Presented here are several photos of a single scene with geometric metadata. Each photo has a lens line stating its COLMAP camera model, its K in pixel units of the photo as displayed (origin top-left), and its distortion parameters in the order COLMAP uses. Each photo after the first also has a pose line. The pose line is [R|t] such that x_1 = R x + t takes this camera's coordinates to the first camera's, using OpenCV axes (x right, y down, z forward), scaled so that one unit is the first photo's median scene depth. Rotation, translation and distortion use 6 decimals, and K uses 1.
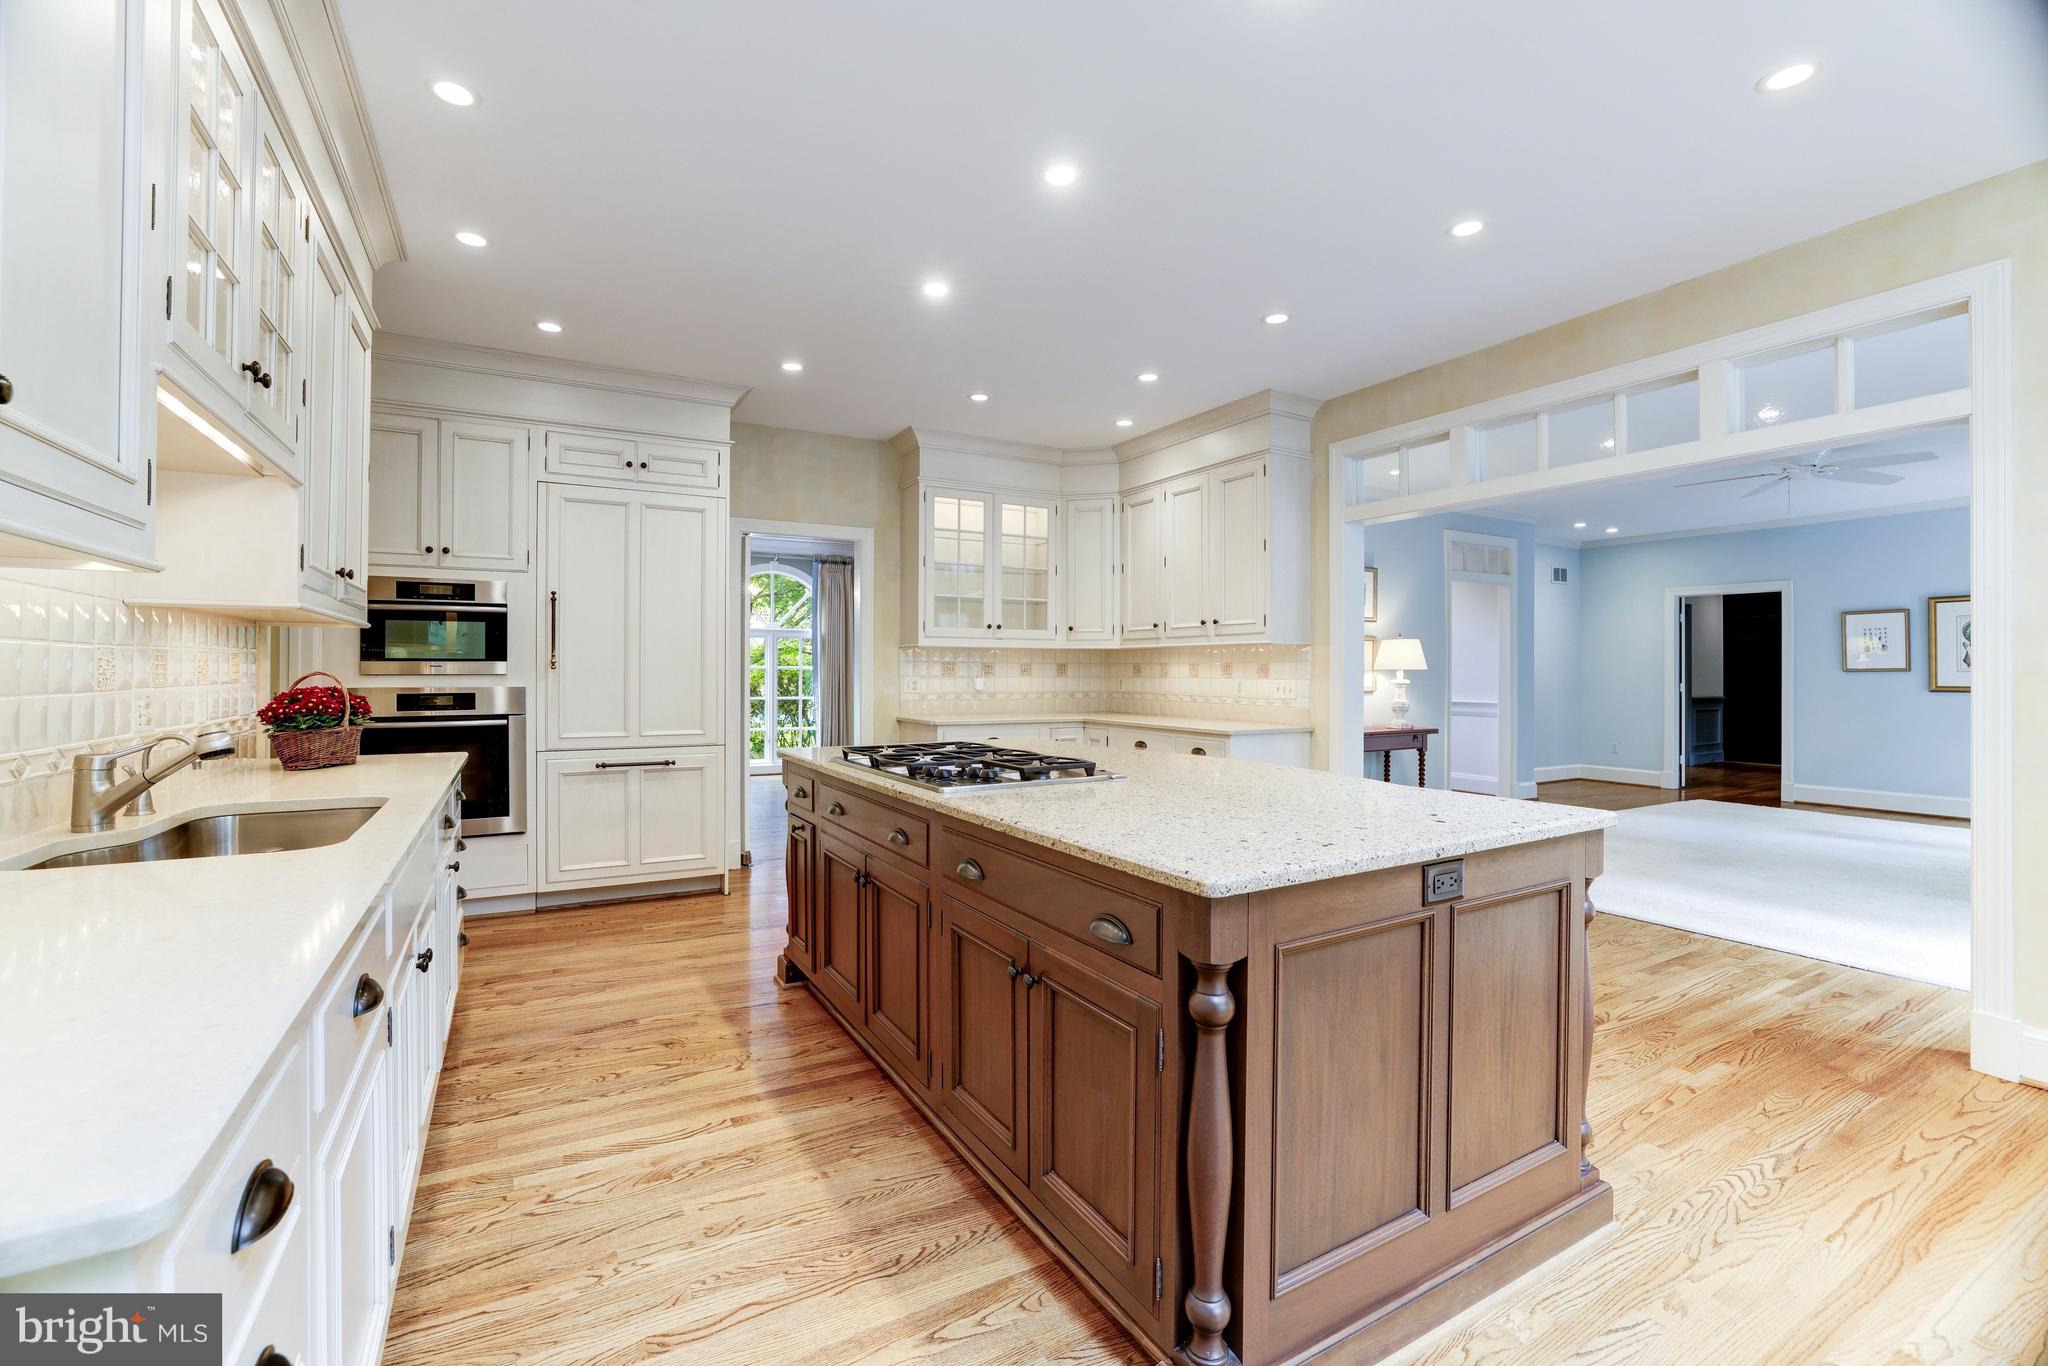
lens RADIAL K [[863.6, 0, 1019.0], [0, 863.6, 676.7], [0, 0, 1]] dist [-0.000785, 0.000117]
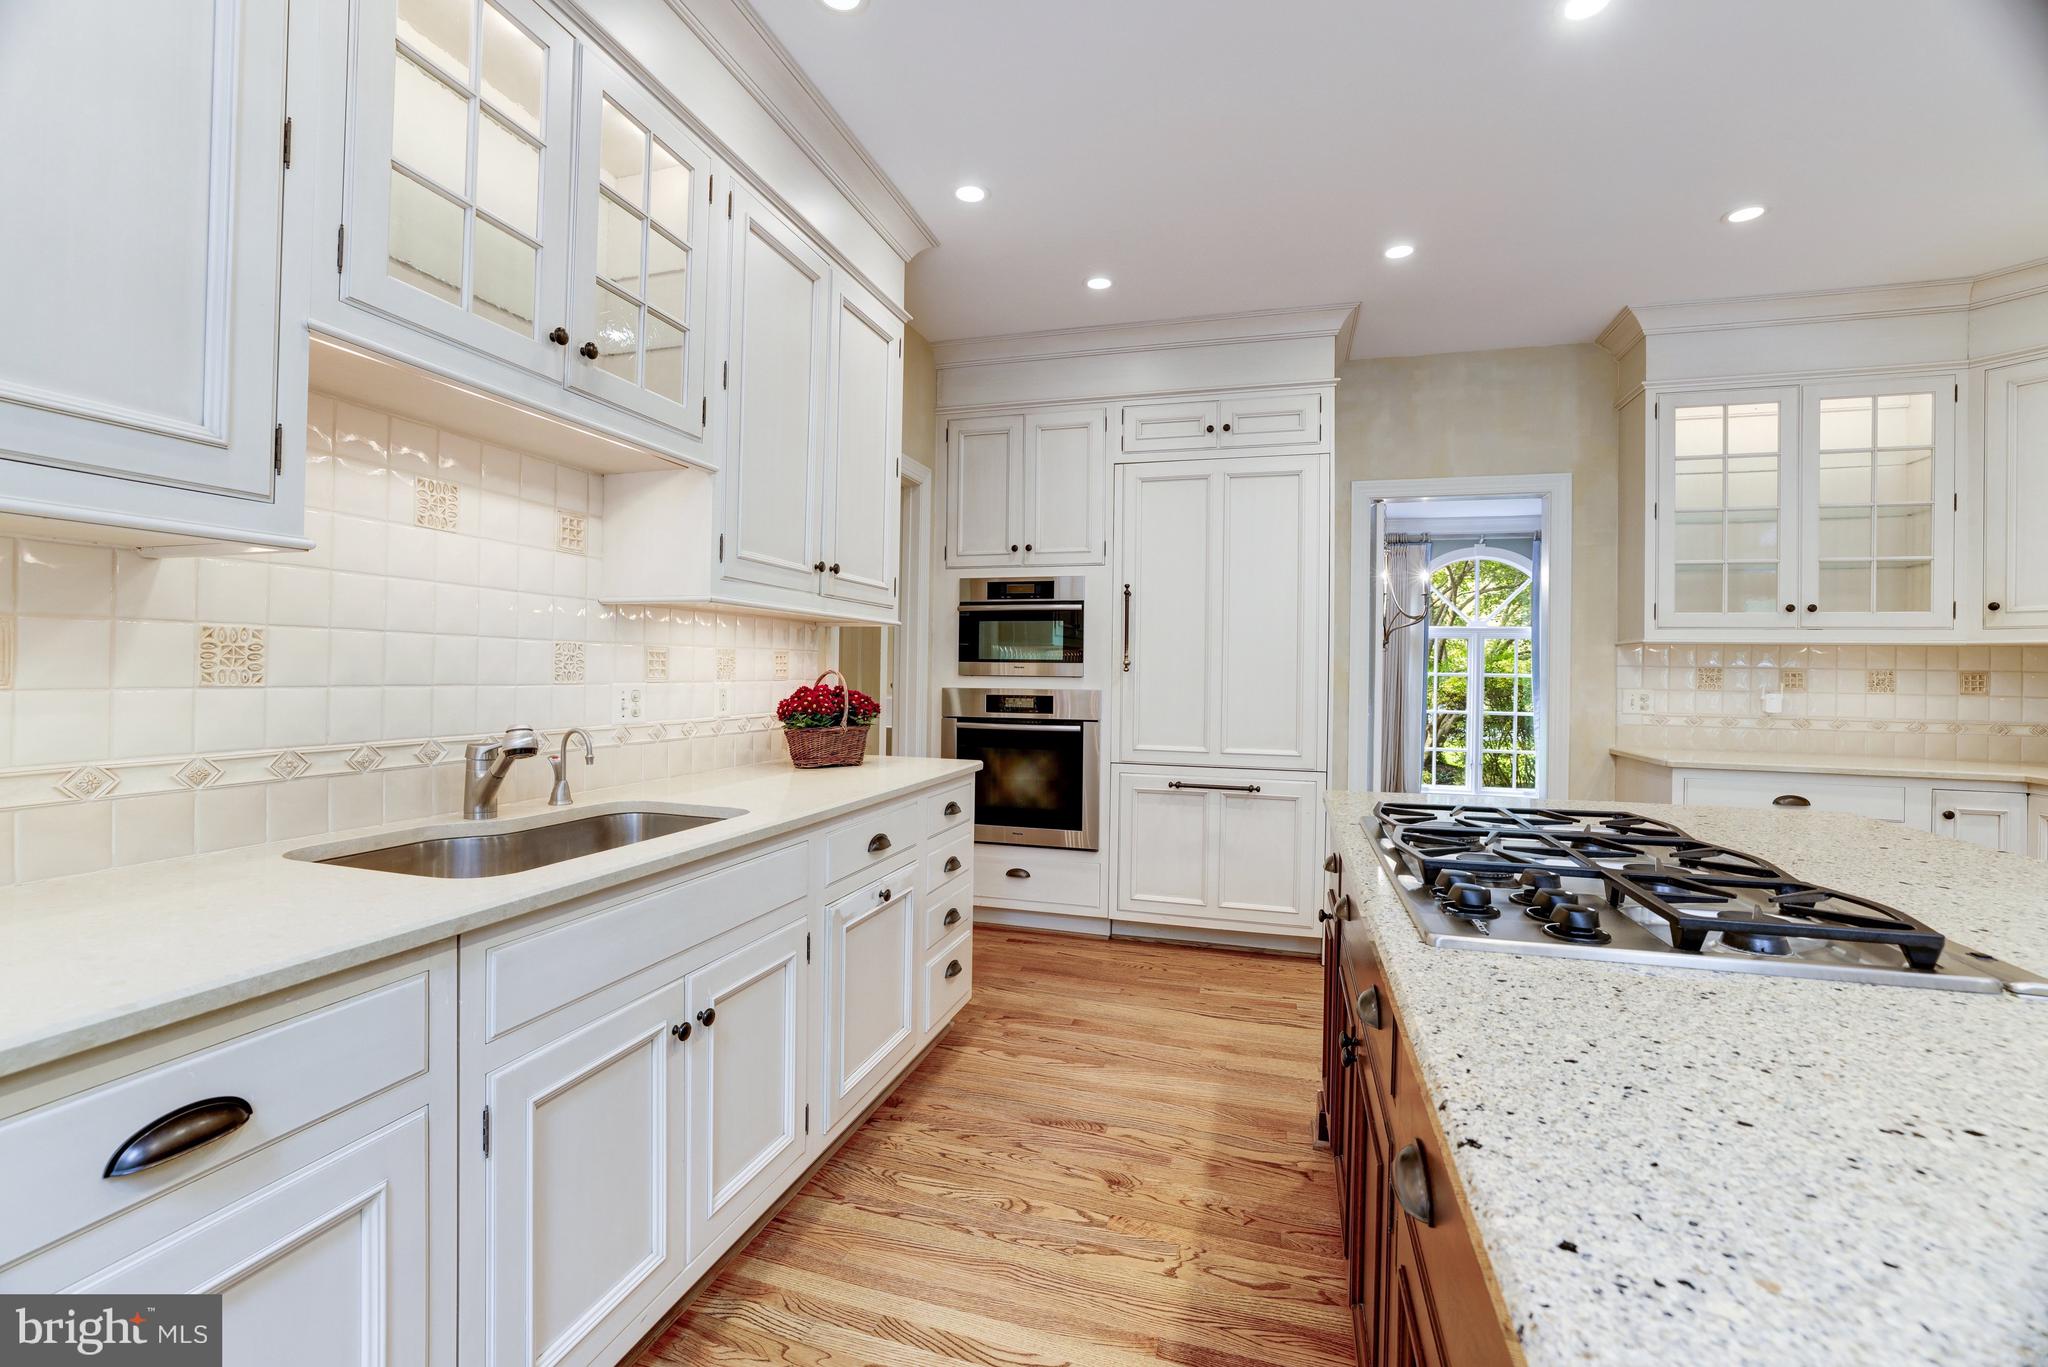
lens RADIAL K [[893.1, 0, 1019.8], [0, 893.1, 669.7], [0, 0, 1]] dist [-0.049042, 0.020578]
pose [[0.688283, 0.006189, -0.725416, 0.053443], [-0.018178, 0.999797, -0.008718, -0.000755], [0.725215, 0.019187, 0.688255, 0.292711]]
